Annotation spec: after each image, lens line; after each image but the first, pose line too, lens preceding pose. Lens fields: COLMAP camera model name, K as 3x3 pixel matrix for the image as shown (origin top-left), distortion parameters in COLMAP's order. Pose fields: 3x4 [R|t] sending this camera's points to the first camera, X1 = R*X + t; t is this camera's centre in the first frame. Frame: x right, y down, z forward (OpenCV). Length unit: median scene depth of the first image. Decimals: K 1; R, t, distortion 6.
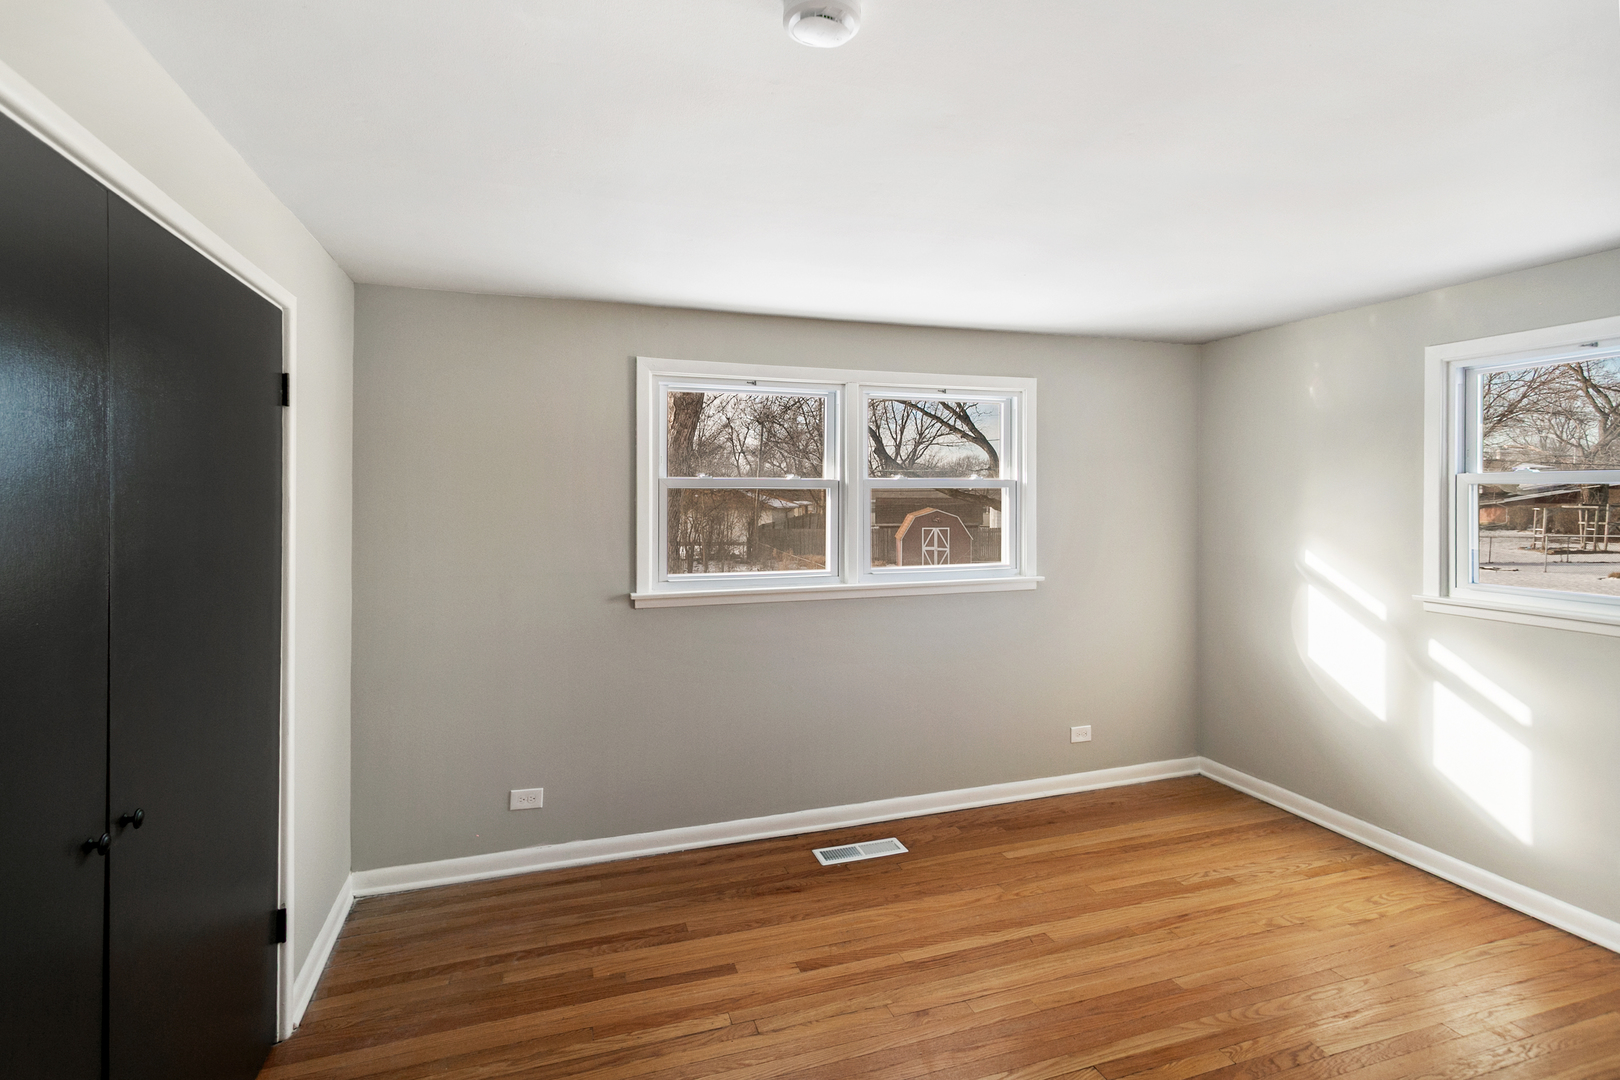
lens RADIAL K [[801.3, 0, 796.0], [0, 801.3, 493.1], [0, 0, 1]] dist [-0.001004, -0.000187]
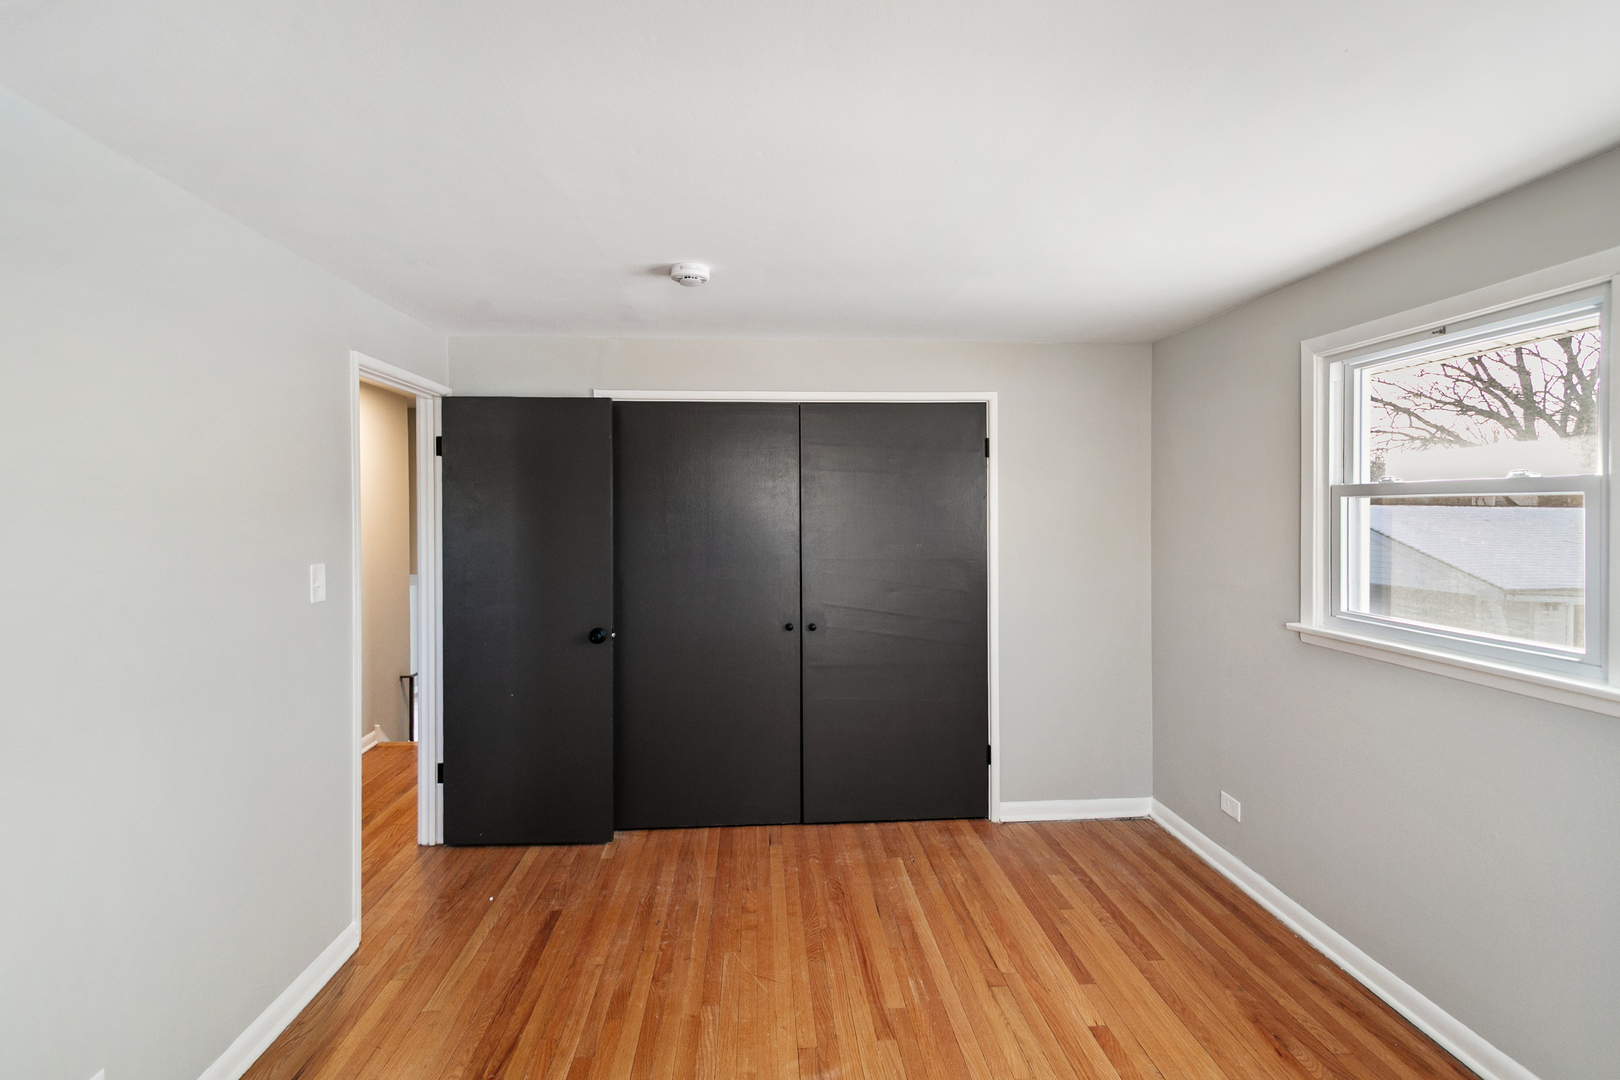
lens RADIAL K [[801.3, 0, 808.7], [0, 801.3, 529.7], [0, 0, 1]] dist [-0.001004, -0.000187]
pose [[-0.290635, 0.022238, -0.956576, 0.882174], [0.002419, 0.999744, 0.022506, 0.006893], [0.956831, 0.004227, -0.290614, 0.876448]]
